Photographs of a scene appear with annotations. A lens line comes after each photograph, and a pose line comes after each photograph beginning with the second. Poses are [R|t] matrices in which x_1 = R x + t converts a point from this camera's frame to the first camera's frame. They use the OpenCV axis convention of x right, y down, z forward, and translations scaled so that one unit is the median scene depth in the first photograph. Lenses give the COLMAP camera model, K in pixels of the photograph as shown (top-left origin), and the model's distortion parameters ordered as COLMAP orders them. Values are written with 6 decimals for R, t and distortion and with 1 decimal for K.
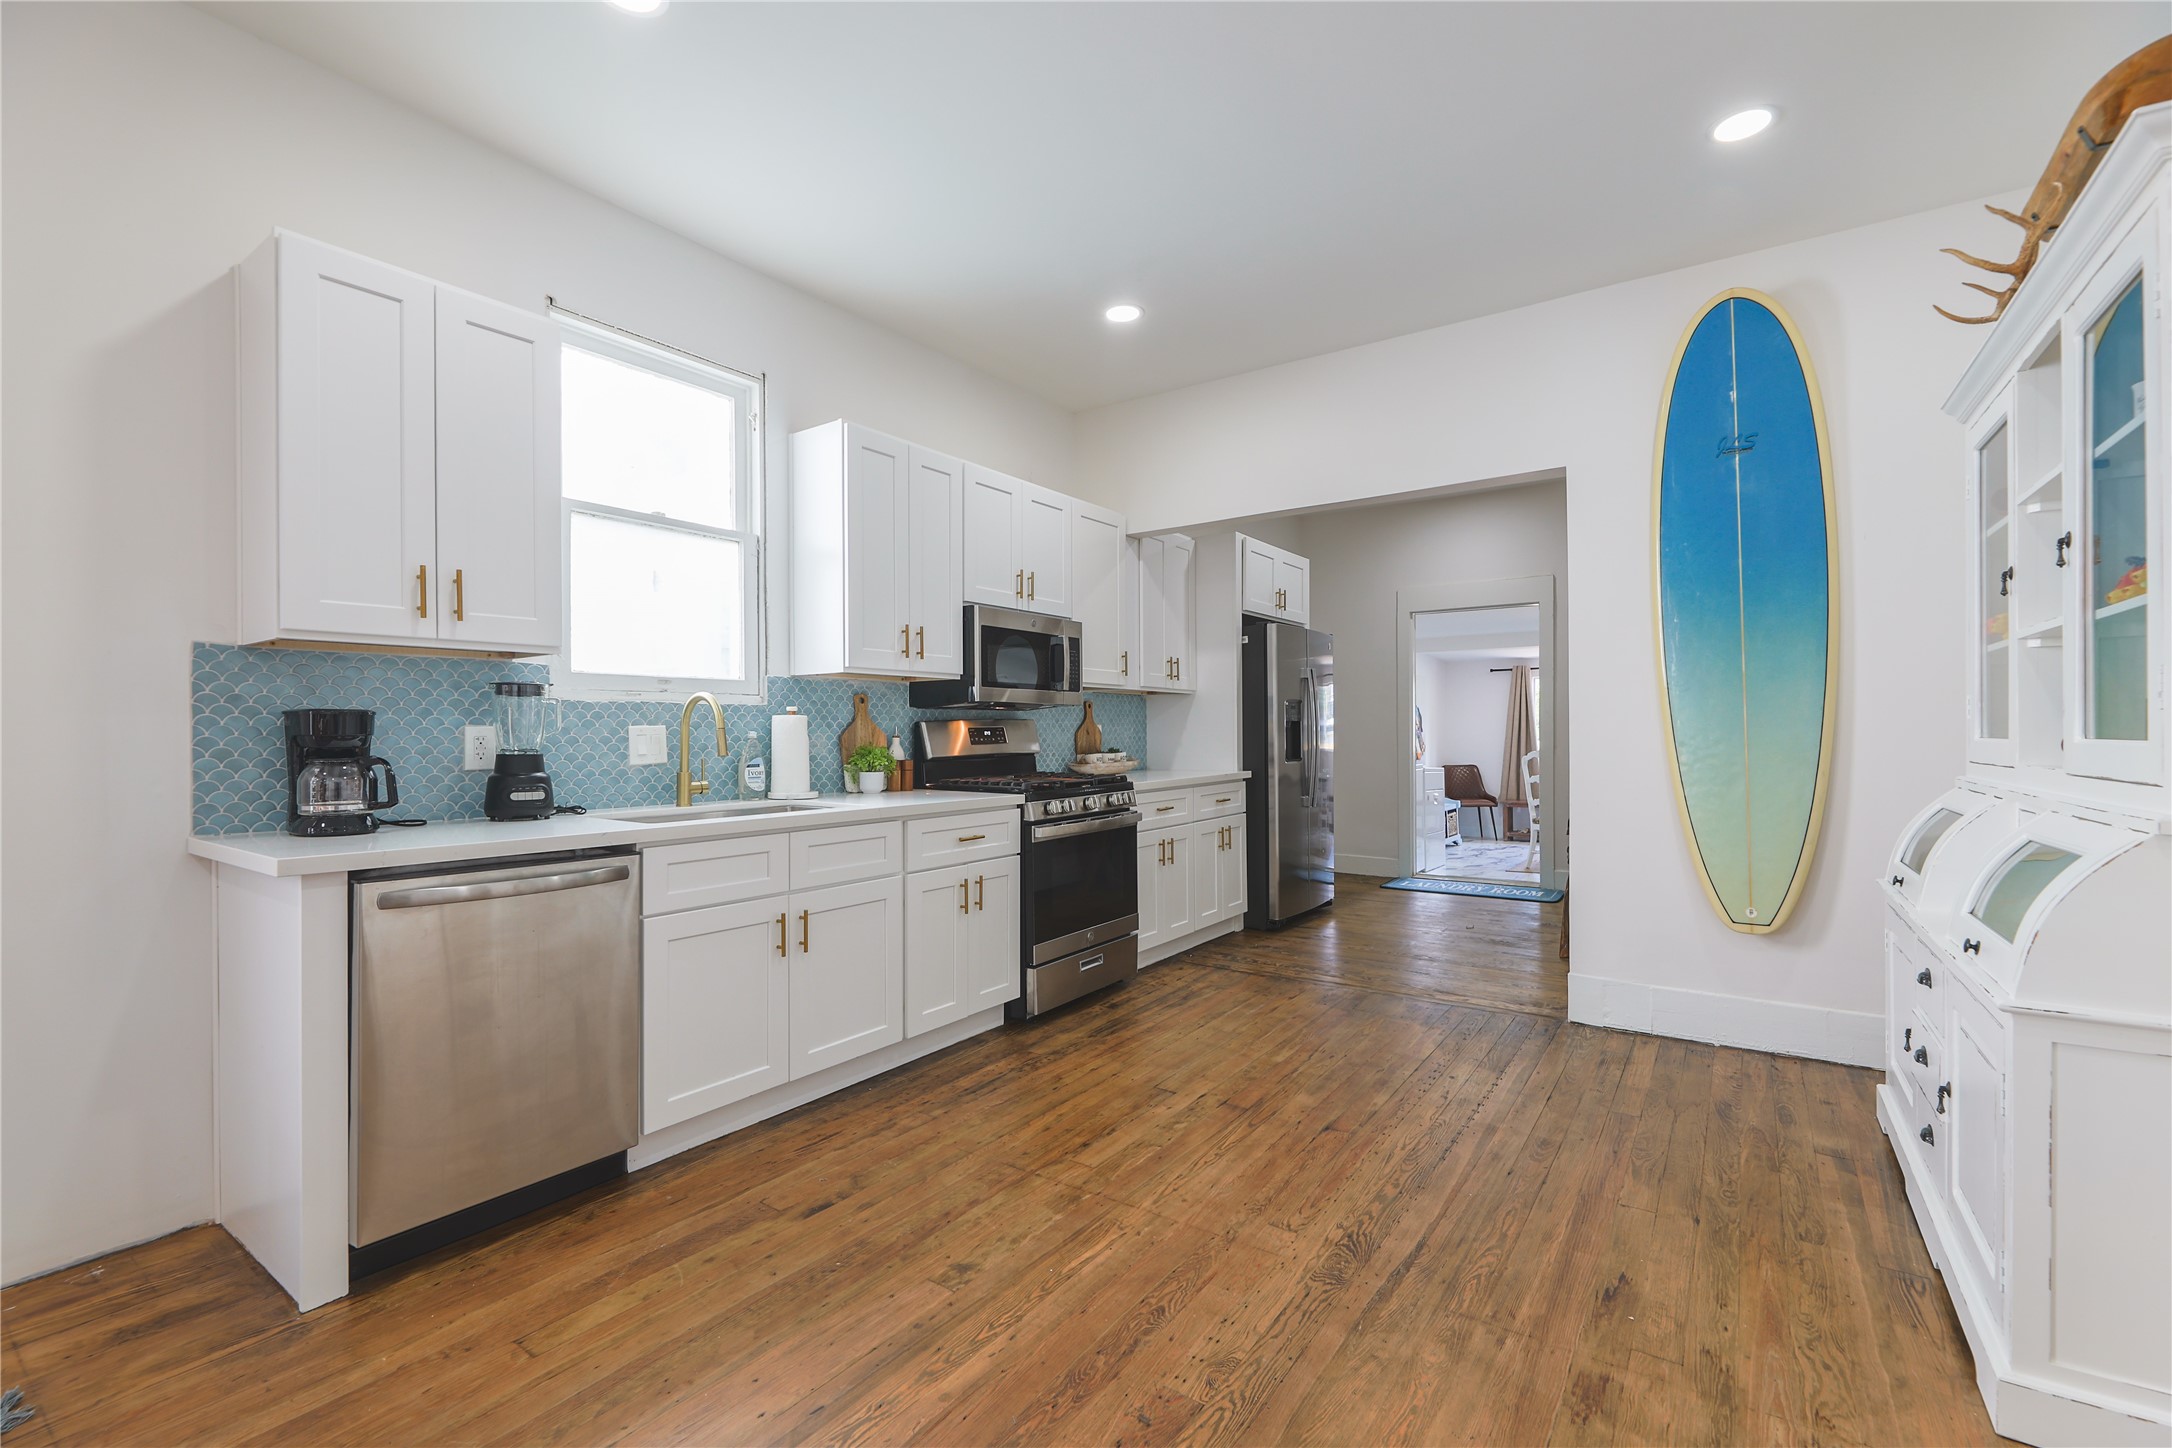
lens RADIAL K [[975.5, 0, 1074.7], [0, 975.5, 722.6], [0, 0, 1]] dist [-0.003167, -0.000421]
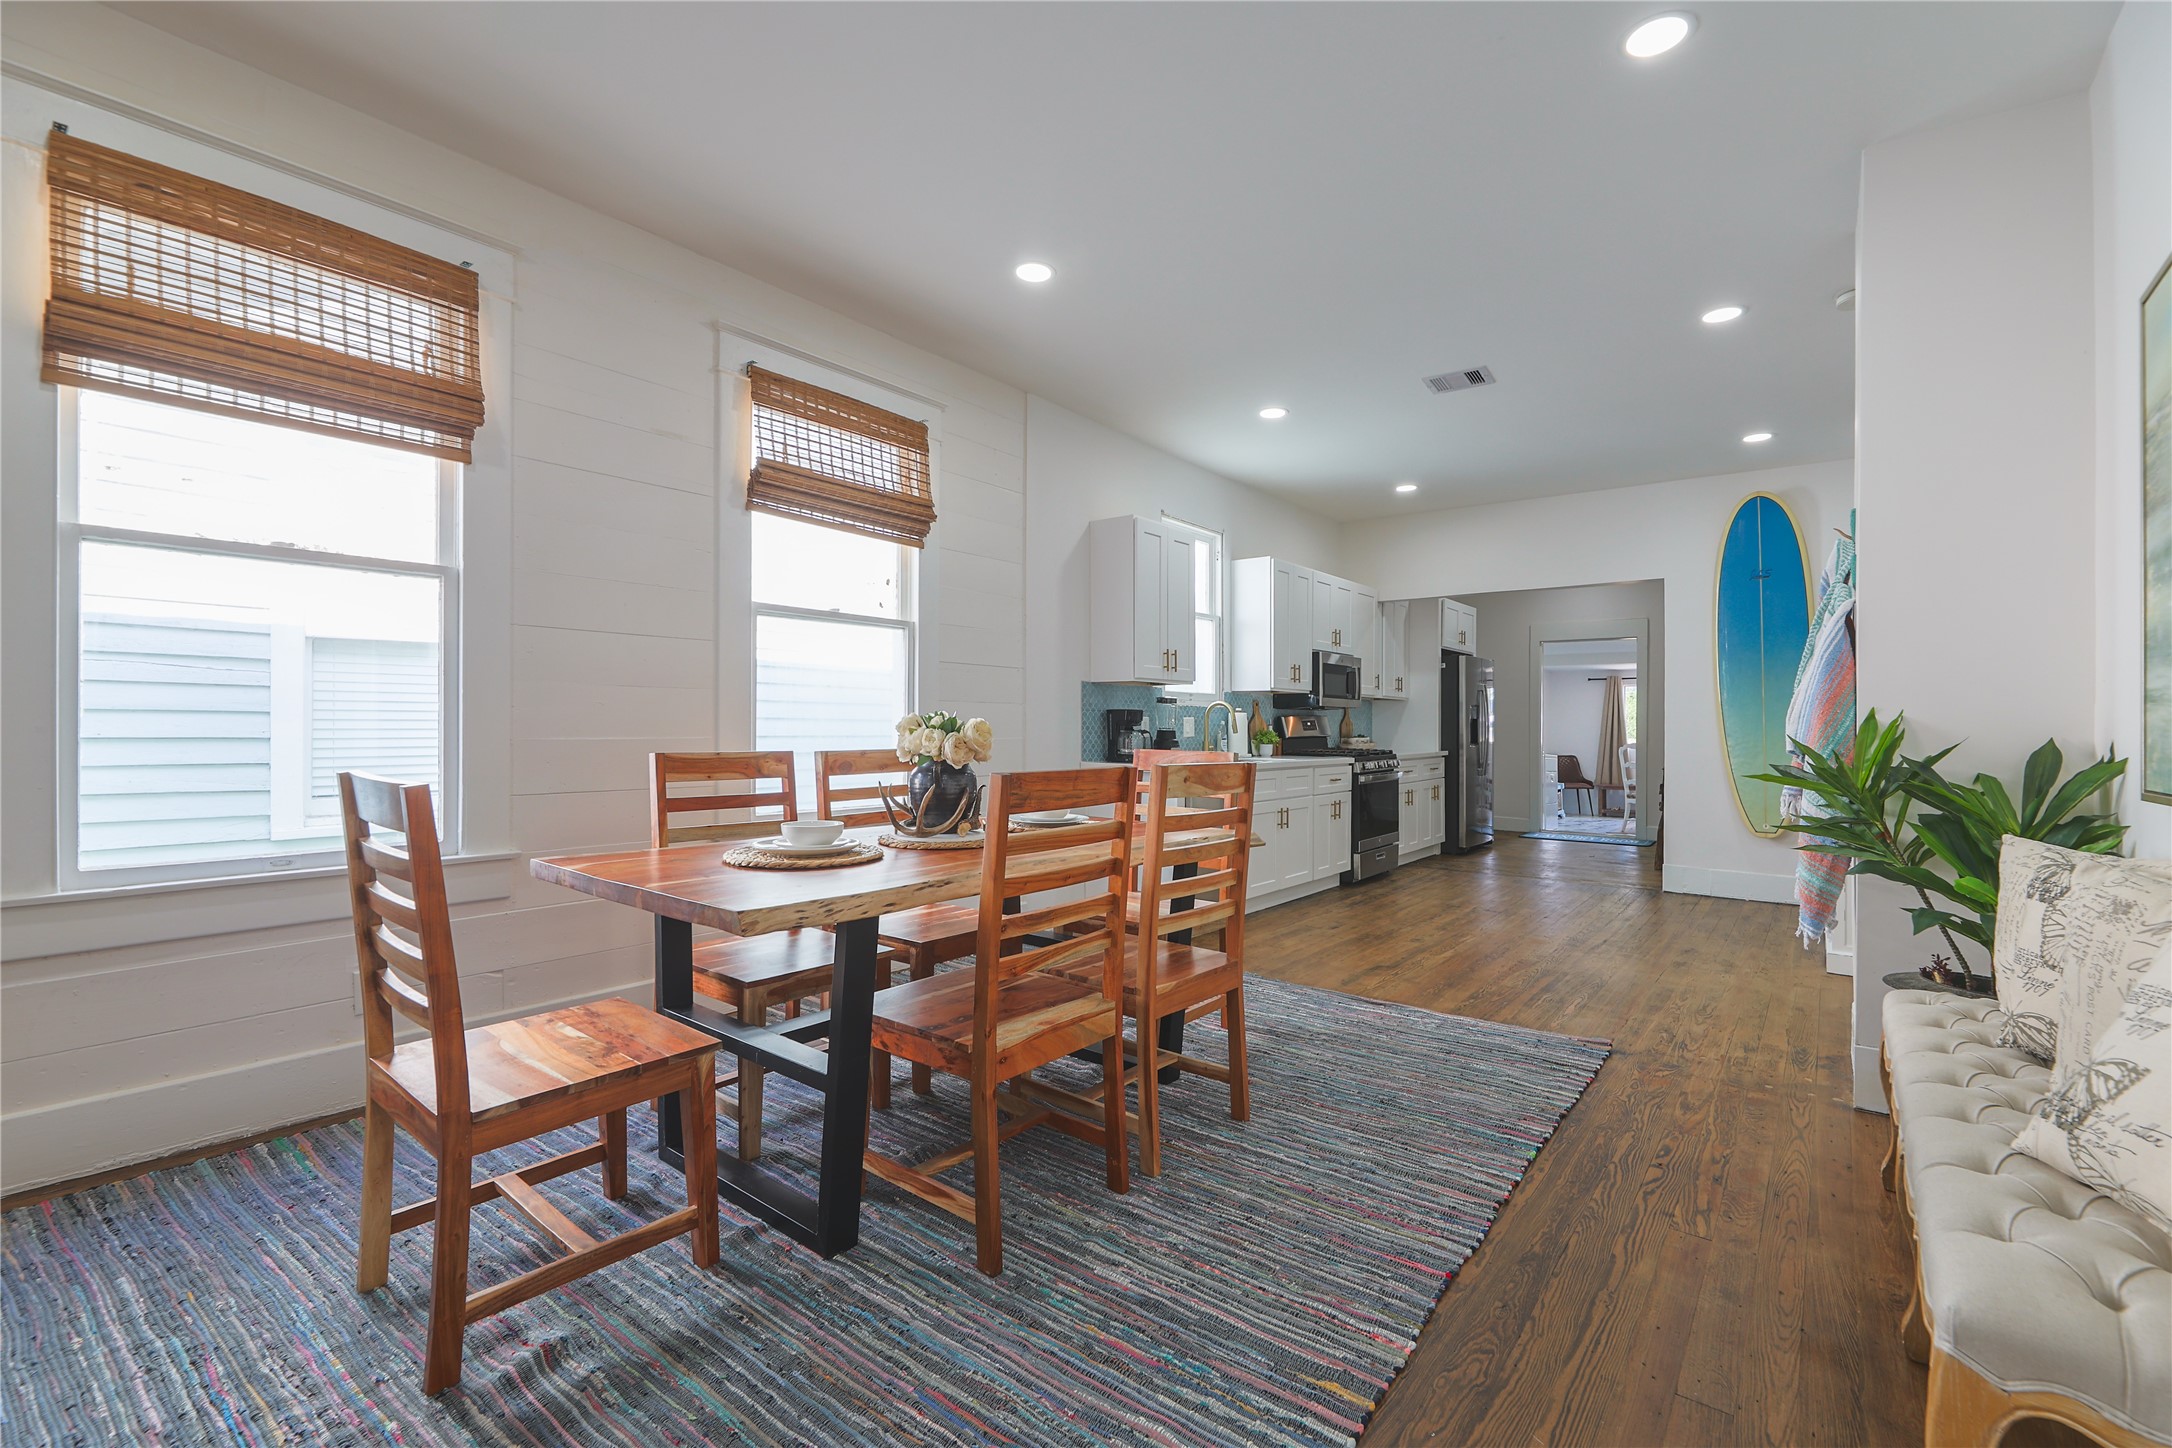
lens RADIAL K [[987.0, 0, 1063.3], [0, 987.0, 703.3], [0, 0, 1]] dist [-0.004259, -0.000831]
pose [[0.997903, 0.014749, -0.063027, -0.510800], [-0.015413, 0.999831, -0.010069, -0.001076], [0.062868, 0.011020, 0.997961, -0.928639]]
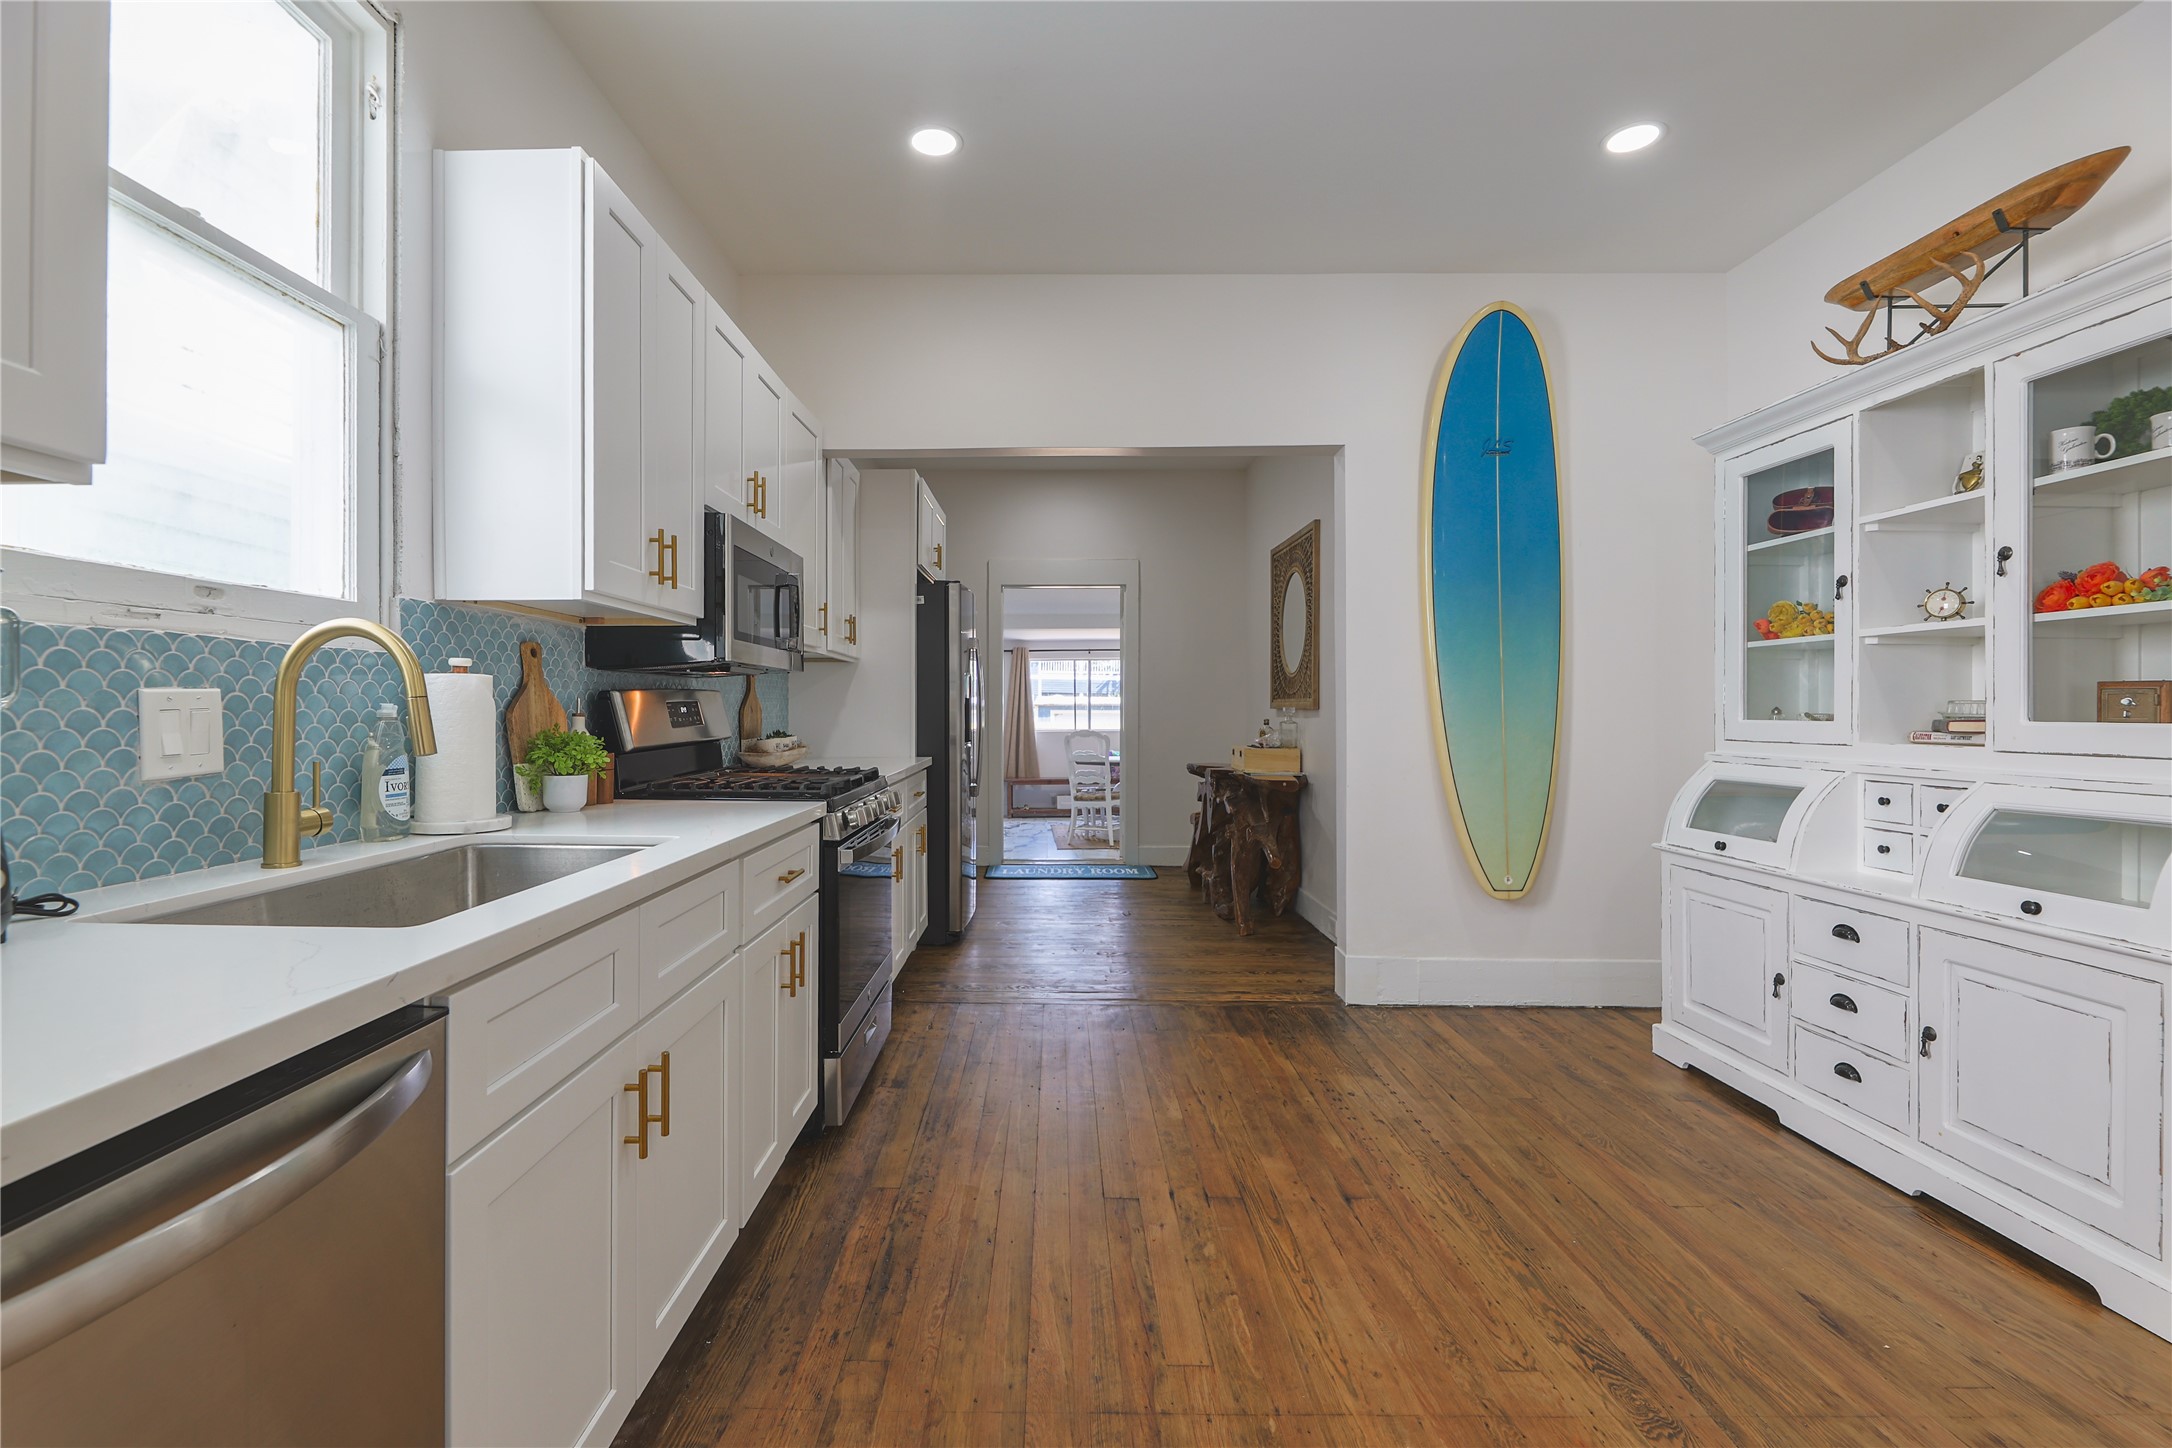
lens RADIAL K [[987.0, 0, 1063.3], [0, 987.0, 703.3], [0, 0, 1]] dist [-0.004259, -0.000831]
pose [[0.818116, 0.010461, 0.574958, -0.331046], [-0.011607, 0.999931, -0.001677, 0.005416], [-0.574936, -0.005301, 0.818182, 0.373083]]
